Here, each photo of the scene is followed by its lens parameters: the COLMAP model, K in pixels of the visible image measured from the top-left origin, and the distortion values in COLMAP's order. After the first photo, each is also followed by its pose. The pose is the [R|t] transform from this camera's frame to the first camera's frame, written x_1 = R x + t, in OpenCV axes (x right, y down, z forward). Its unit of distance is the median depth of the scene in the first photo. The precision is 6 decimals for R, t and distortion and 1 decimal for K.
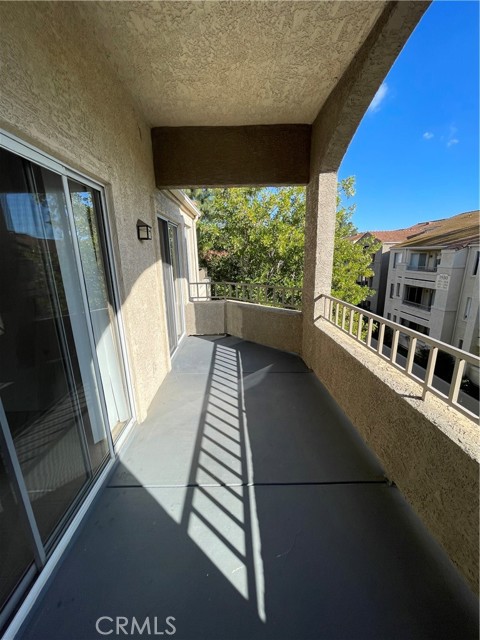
lens RADIAL K [[258.6, 0, 237.3], [0, 258.6, 322.4], [0, 0, 1]] dist [-0.002954, 0.001282]
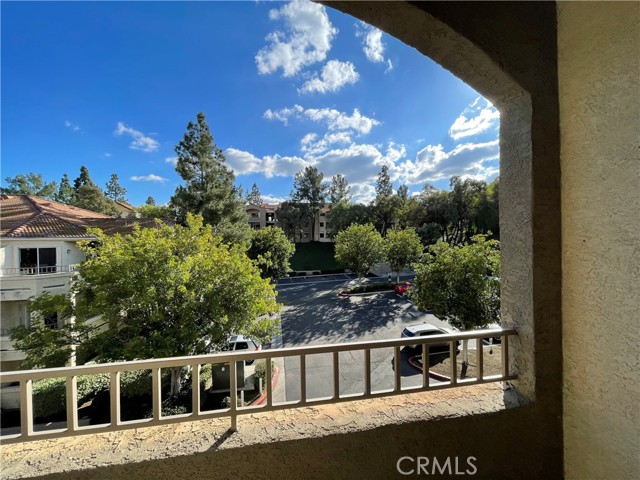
lens RADIAL K [[258.6, 0, 320.0], [0, 258.6, 240.0], [0, 0, 1]] dist [-0.002954, 0.001282]
pose [[-0.156267, 0.020580, 0.987500, -0.067481], [0.264413, 0.964164, 0.021748, -0.107803], [-0.951665, 0.264506, -0.156109, 0.335185]]
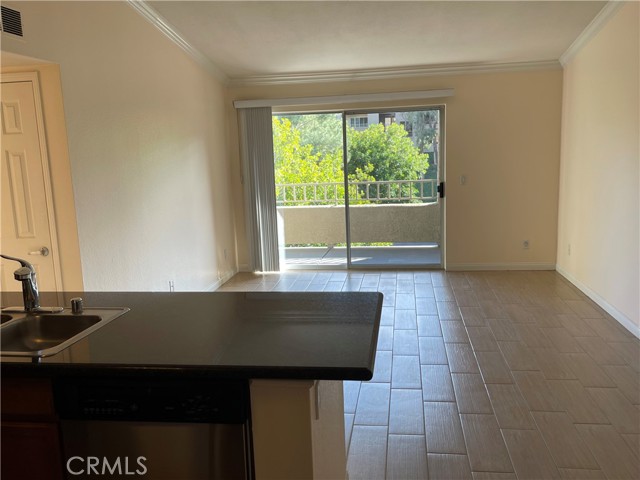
lens RADIAL K [[561.0, 0, 323.8], [0, 561.0, 240.5], [0, 0, 1]] dist [0.095050, -0.122828]
pose [[0.154464, -0.140228, 0.977996, -2.399905], [0.278048, 0.956039, 0.093165, 0.025067], [-0.948067, 0.257539, 0.186664, 0.056548]]
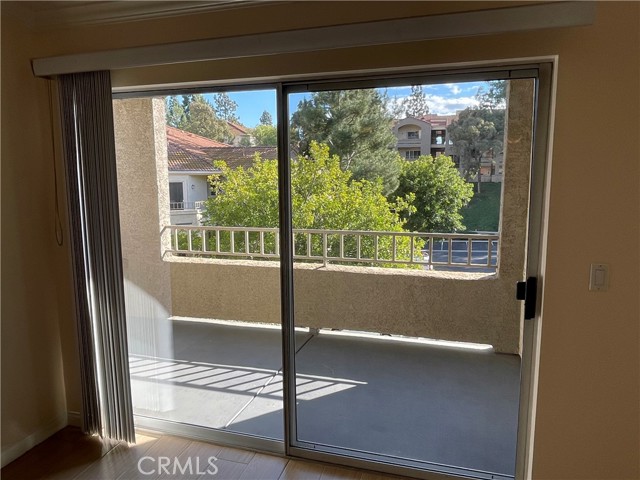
lens RADIAL K [[441.3, 0, 319.9], [0, 441.3, 238.3], [0, 0, 1]] dist [-0.002009, -0.008248]
pose [[0.298646, -0.109890, 0.948016, -0.922189], [0.235451, 0.971127, 0.038397, -0.003849], [-0.924864, 0.211744, 0.315897, 0.043052]]
